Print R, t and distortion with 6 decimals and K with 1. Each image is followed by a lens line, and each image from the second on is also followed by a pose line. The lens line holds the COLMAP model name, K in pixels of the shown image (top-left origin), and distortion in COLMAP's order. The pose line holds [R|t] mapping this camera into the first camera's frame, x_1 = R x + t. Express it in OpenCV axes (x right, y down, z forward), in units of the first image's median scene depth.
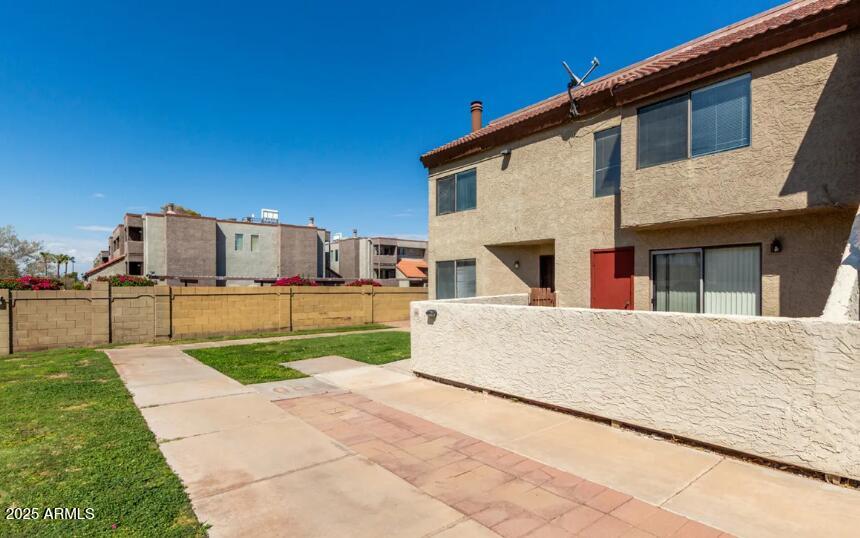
lens RADIAL K [[415.8, 0, 425.0], [0, 415.8, 277.2], [0, 0, 1]] dist [0.001998, 0.000005]
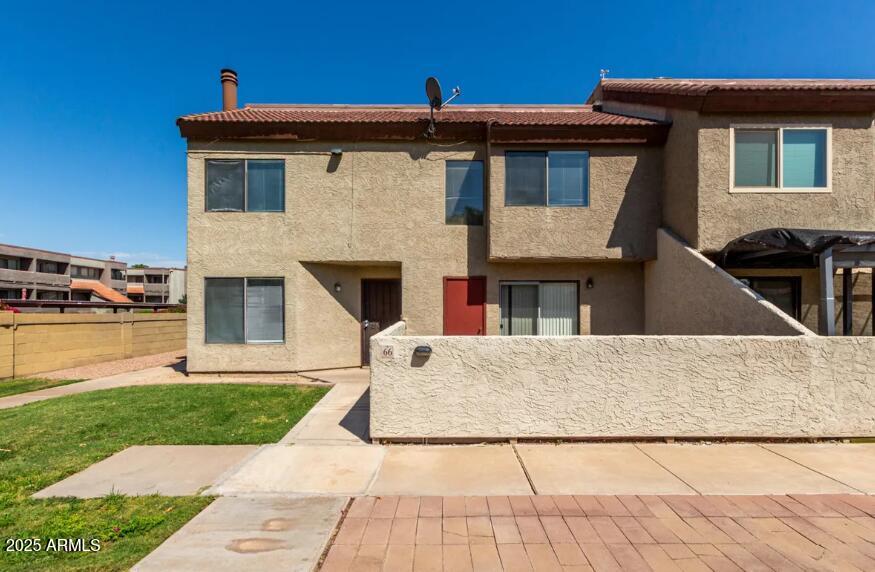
lens RADIAL K [[419.5, 0, 440.2], [0, 419.5, 301.3], [0, 0, 1]] dist [0.006776, 0.000587]
pose [[0.639942, 0.020457, 0.768151, -0.418009], [-0.017690, 0.999773, -0.011888, 0.006000], [-0.768219, -0.005981, 0.640159, 0.402361]]
